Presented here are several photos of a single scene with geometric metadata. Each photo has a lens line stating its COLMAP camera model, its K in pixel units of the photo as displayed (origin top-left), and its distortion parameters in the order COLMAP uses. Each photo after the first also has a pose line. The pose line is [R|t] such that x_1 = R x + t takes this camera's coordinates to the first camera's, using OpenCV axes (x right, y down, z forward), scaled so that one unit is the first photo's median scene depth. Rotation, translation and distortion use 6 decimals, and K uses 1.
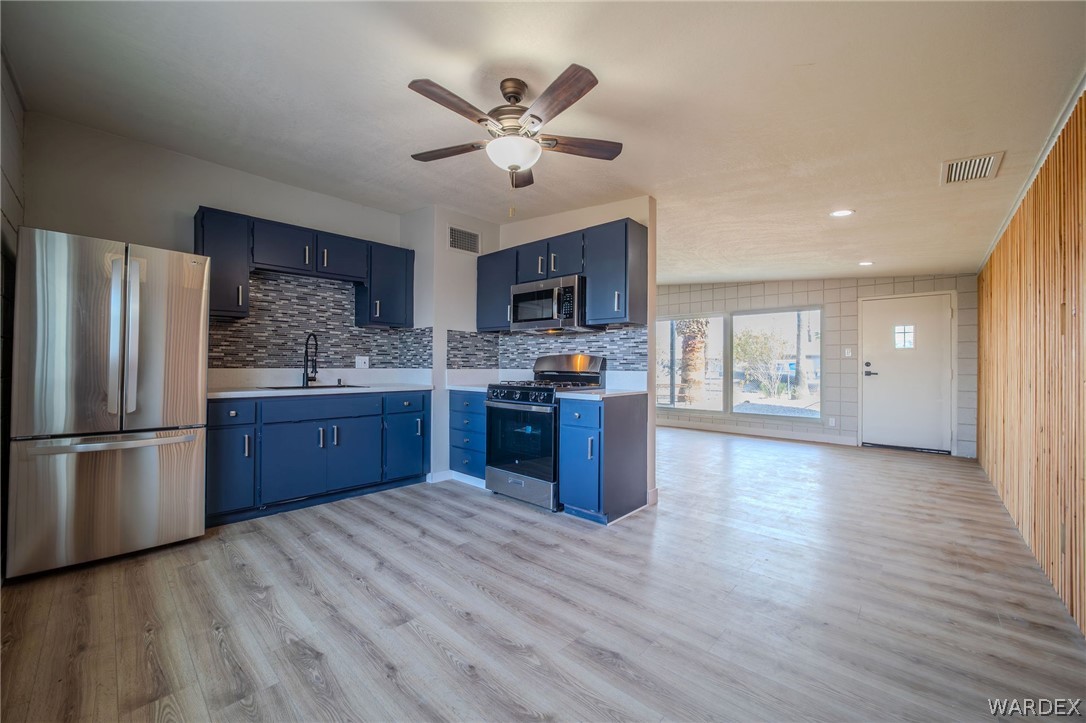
lens RADIAL K [[421.5, 0, 545.9], [0, 421.5, 361.5], [0, 0, 1]] dist [-0.036083, 0.009180]
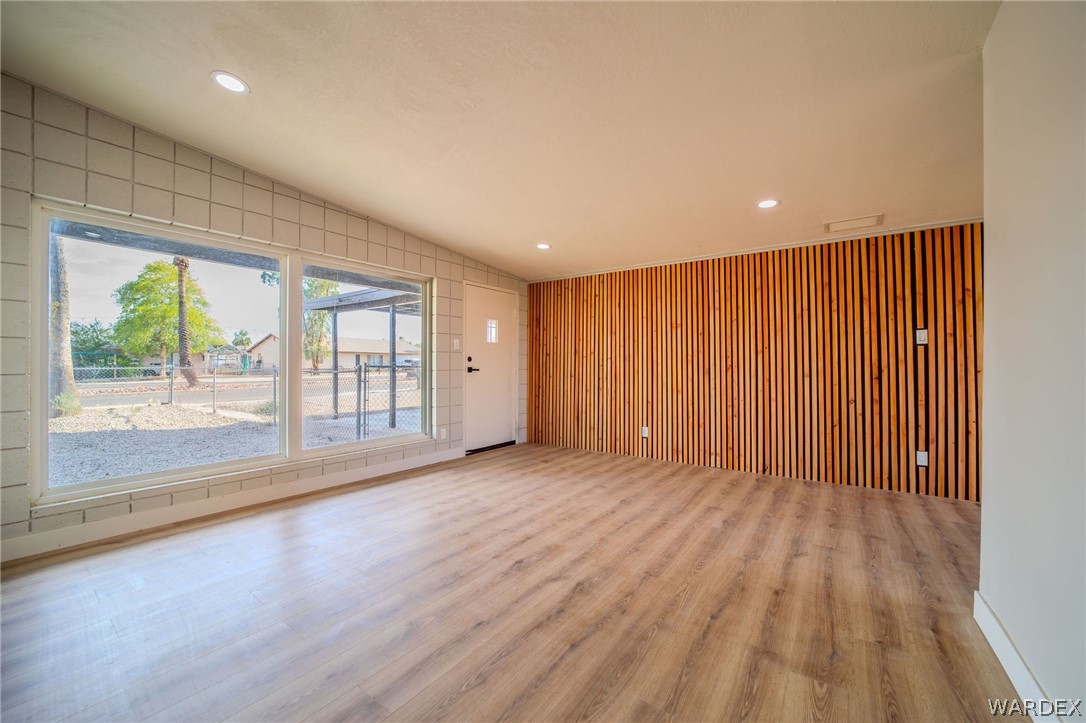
lens RADIAL K [[421.5, 0, 545.9], [0, 421.5, 361.5], [0, 0, 1]] dist [-0.036083, 0.009180]
pose [[-0.119626, 0.004080, 0.992811, -0.110708], [-0.011413, 0.999920, -0.005485, 0.014708], [-0.992753, -0.011987, -0.119570, 0.947294]]
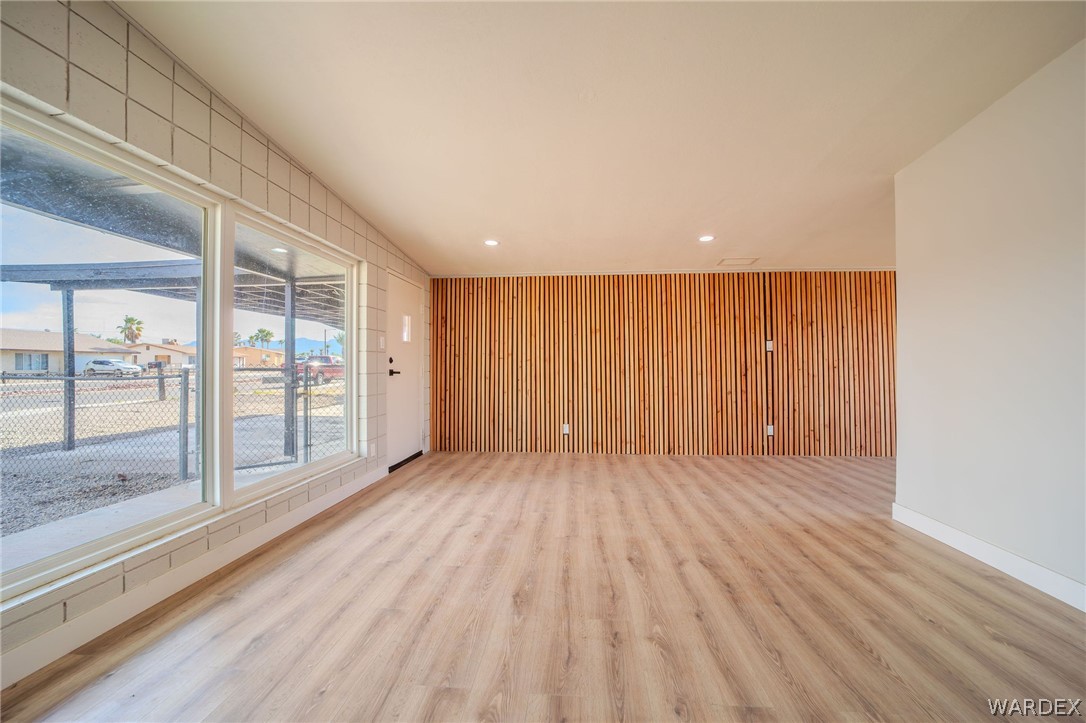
lens RADIAL K [[421.5, 0, 545.9], [0, 421.5, 361.5], [0, 0, 1]] dist [-0.036083, 0.009180]
pose [[-0.614044, 0.007400, 0.789237, 0.017678], [-0.006748, 0.999870, -0.014625, 0.018073], [-0.789243, -0.014307, -0.613914, 1.241225]]
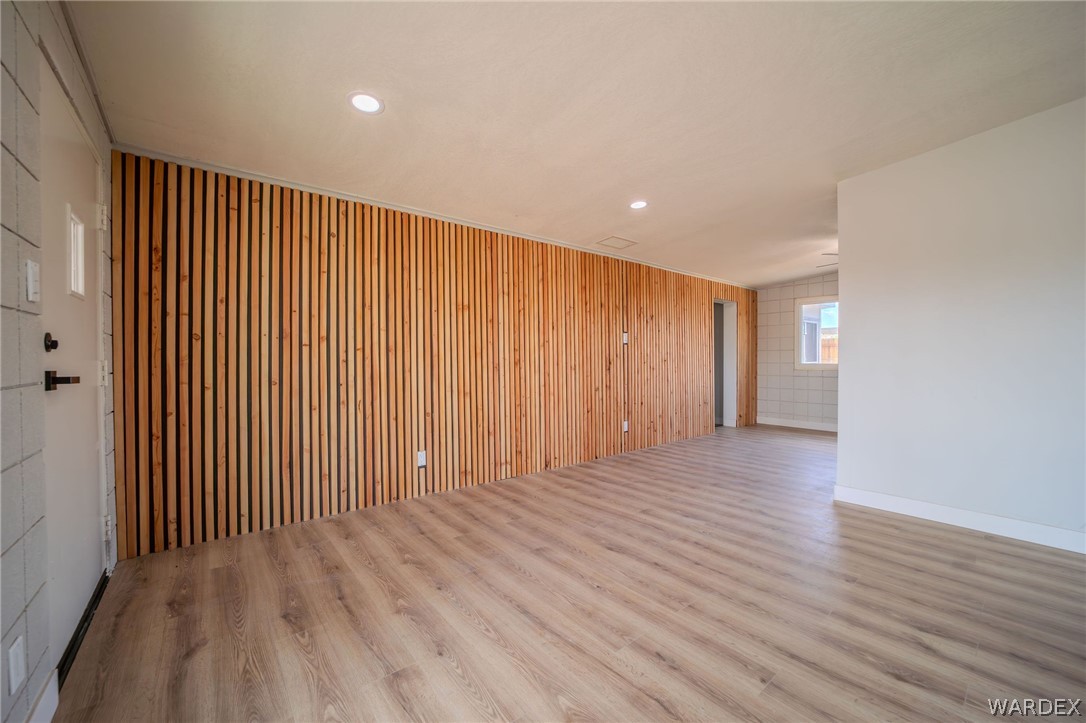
lens RADIAL K [[421.5, 0, 545.9], [0, 421.5, 361.5], [0, 0, 1]] dist [-0.036083, 0.009180]
pose [[-0.990313, -0.000249, 0.138854, 0.464378], [-0.000500, 0.999998, -0.001774, 0.018005], [-0.138854, -0.001826, -0.990311, 1.191614]]
